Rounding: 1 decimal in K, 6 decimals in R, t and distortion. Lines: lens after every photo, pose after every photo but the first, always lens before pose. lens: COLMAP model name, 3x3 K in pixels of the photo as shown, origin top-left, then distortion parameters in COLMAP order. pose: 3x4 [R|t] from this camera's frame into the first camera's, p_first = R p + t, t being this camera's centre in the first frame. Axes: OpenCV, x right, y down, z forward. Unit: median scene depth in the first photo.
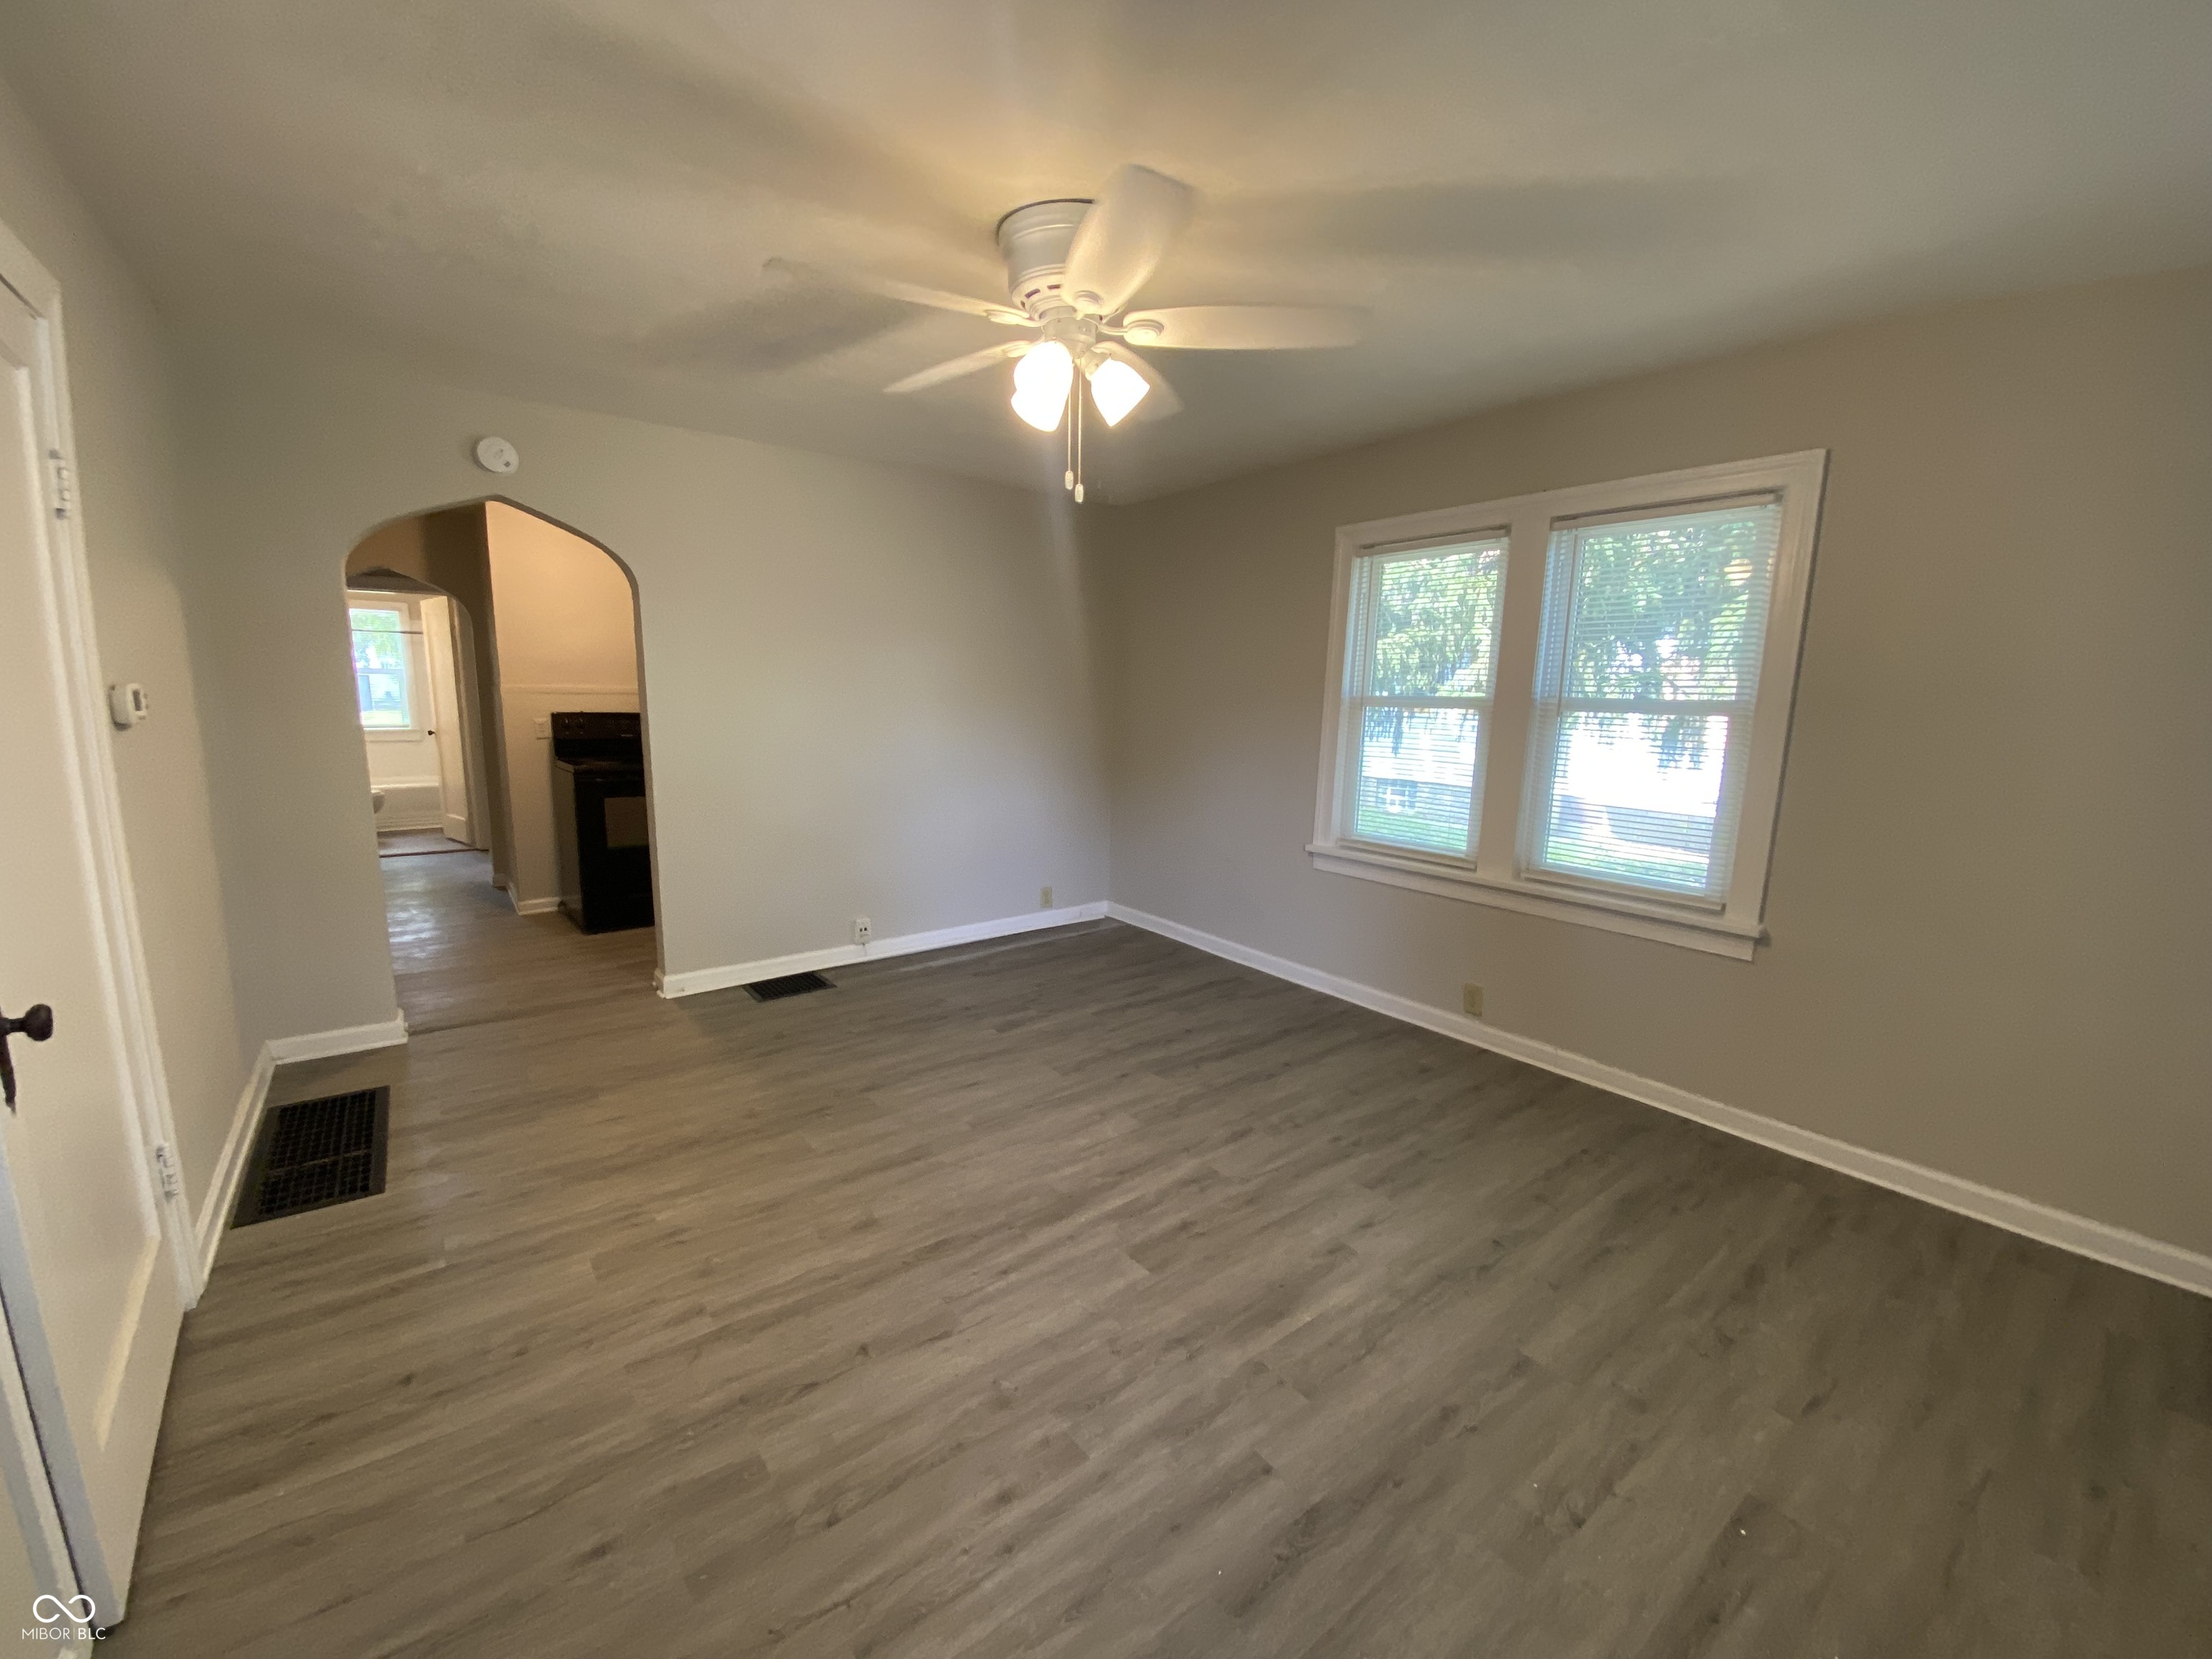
lens RADIAL K [[900.8, 0, 1113.0], [0, 900.8, 813.3], [0, 0, 1]] dist [-0.004381, -0.006202]
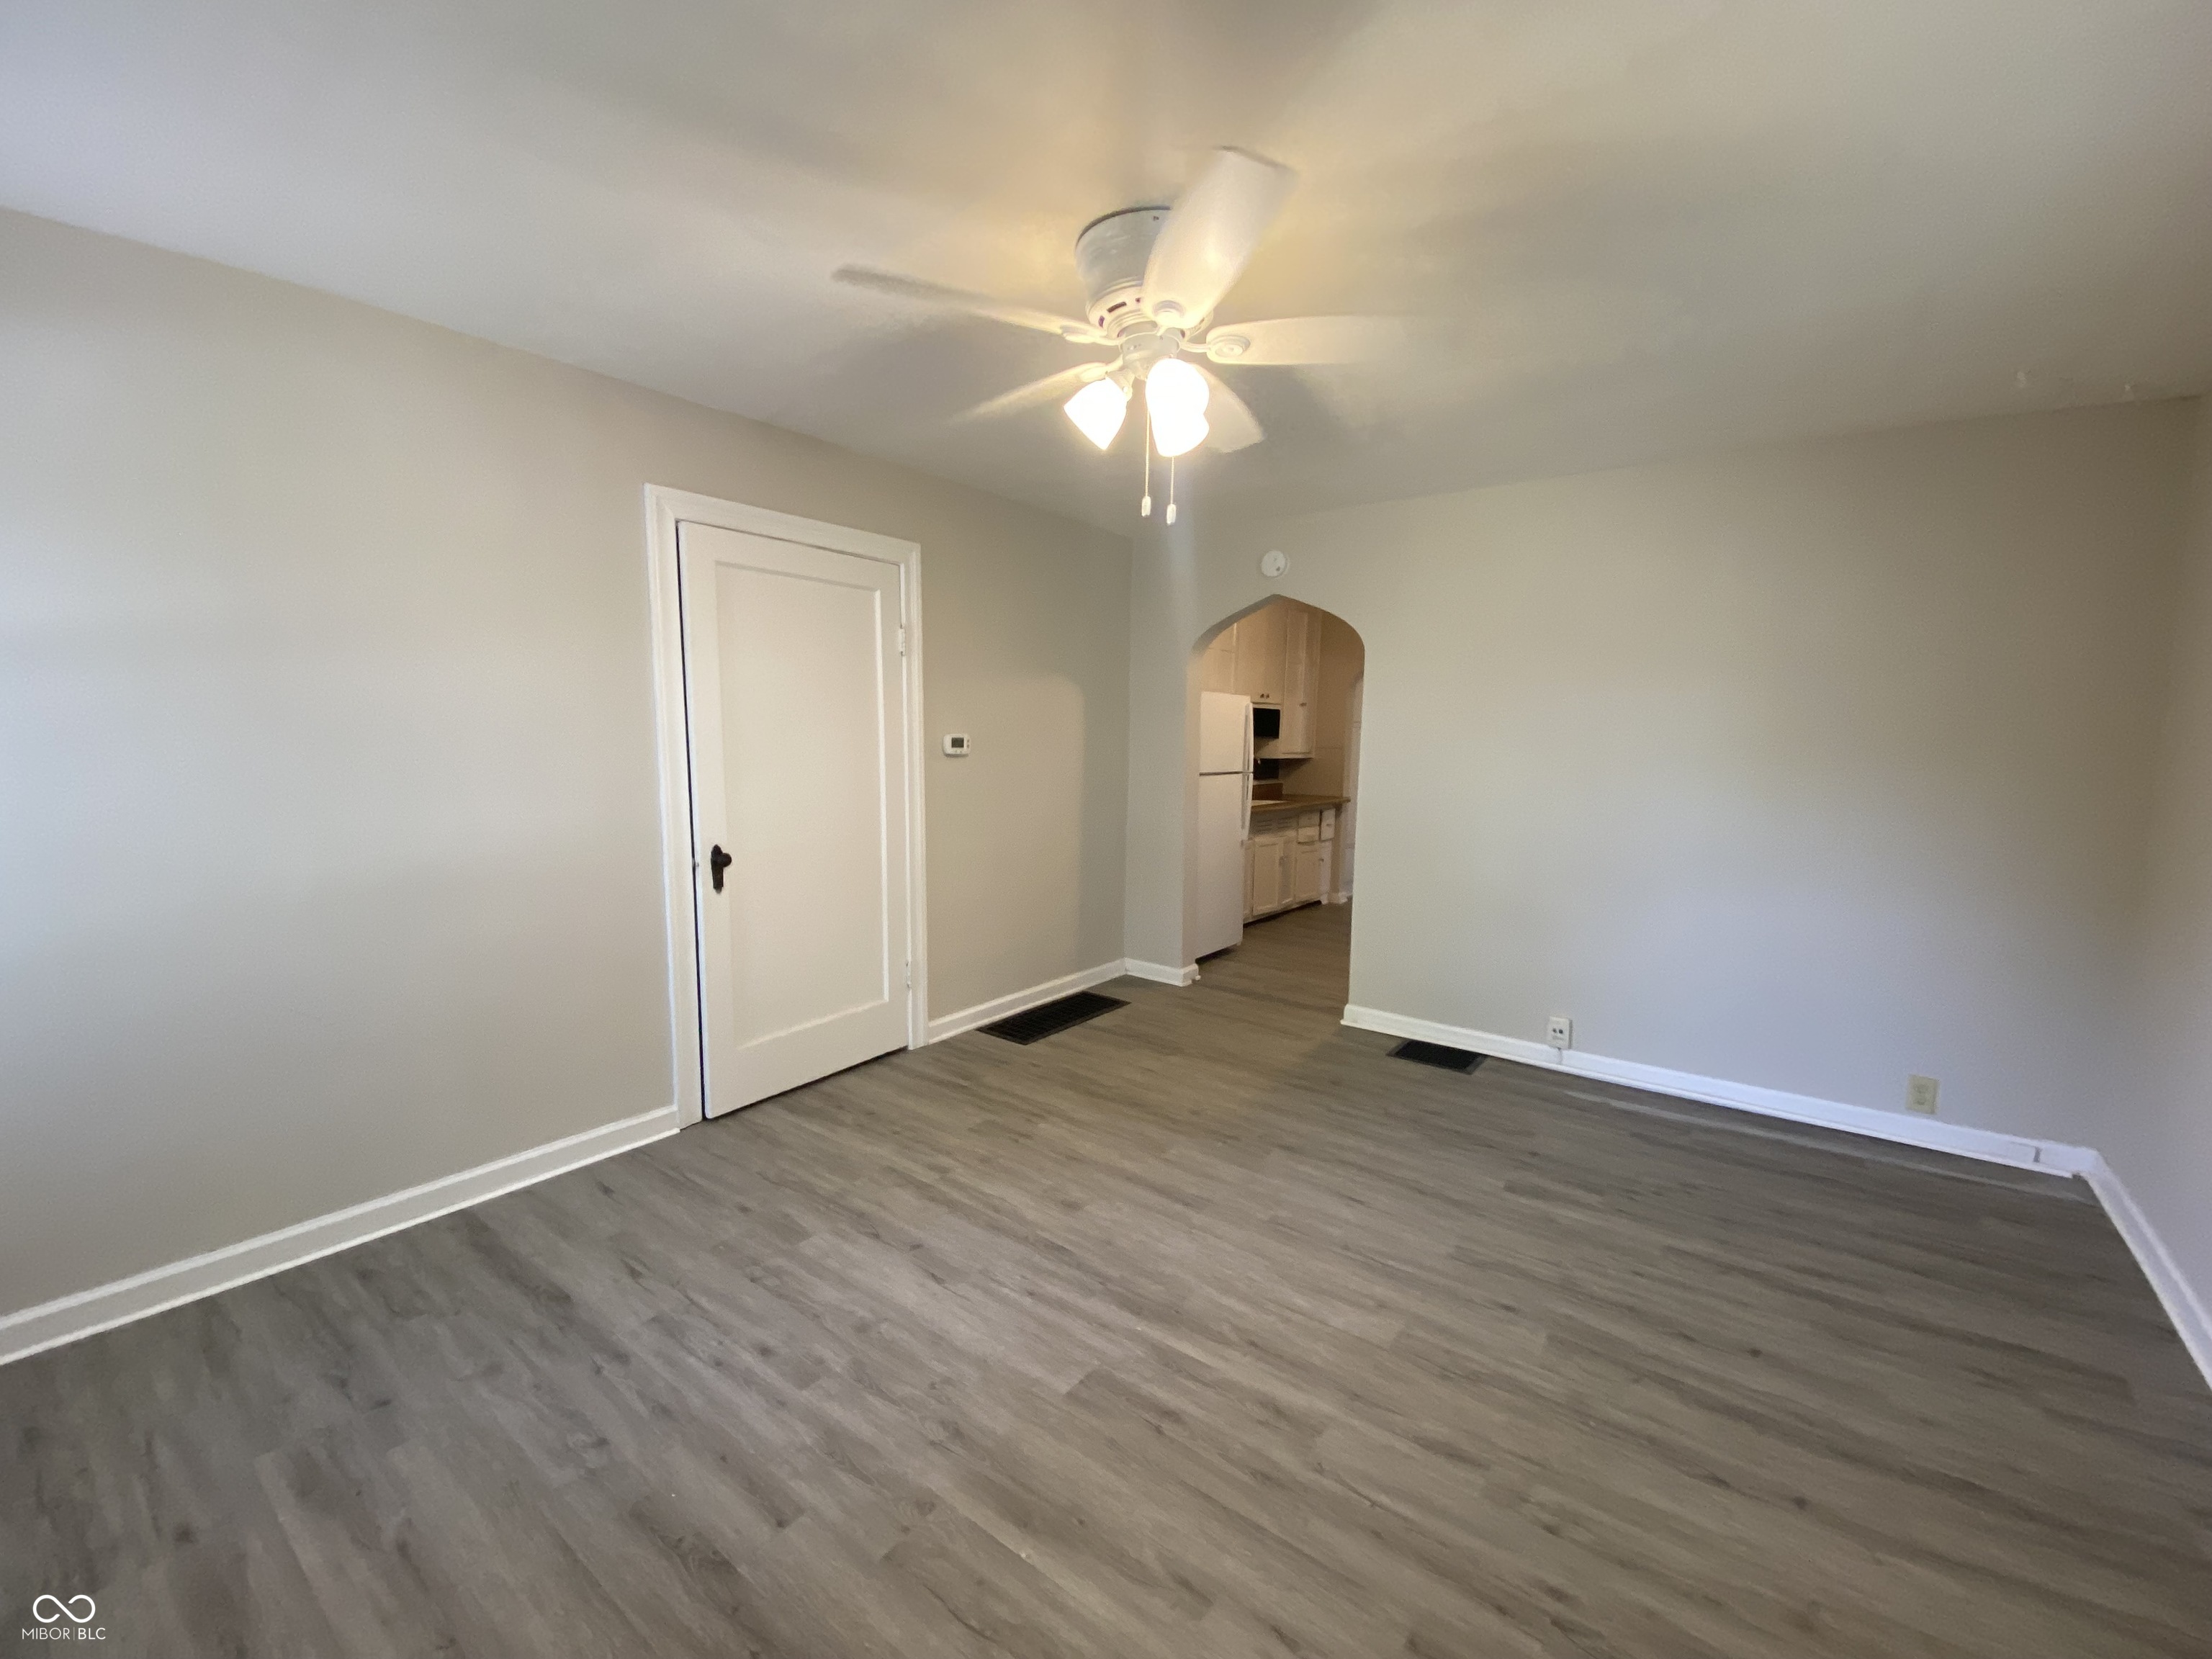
lens RADIAL K [[900.8, 0, 1110.6], [0, 900.8, 819.8], [0, 0, 1]] dist [-0.004381, -0.006202]
pose [[0.268491, 0.092868, -0.958795, 0.634832], [-0.154098, 0.986664, 0.052415, -0.073425], [0.950877, 0.133675, 0.279221, 0.541748]]
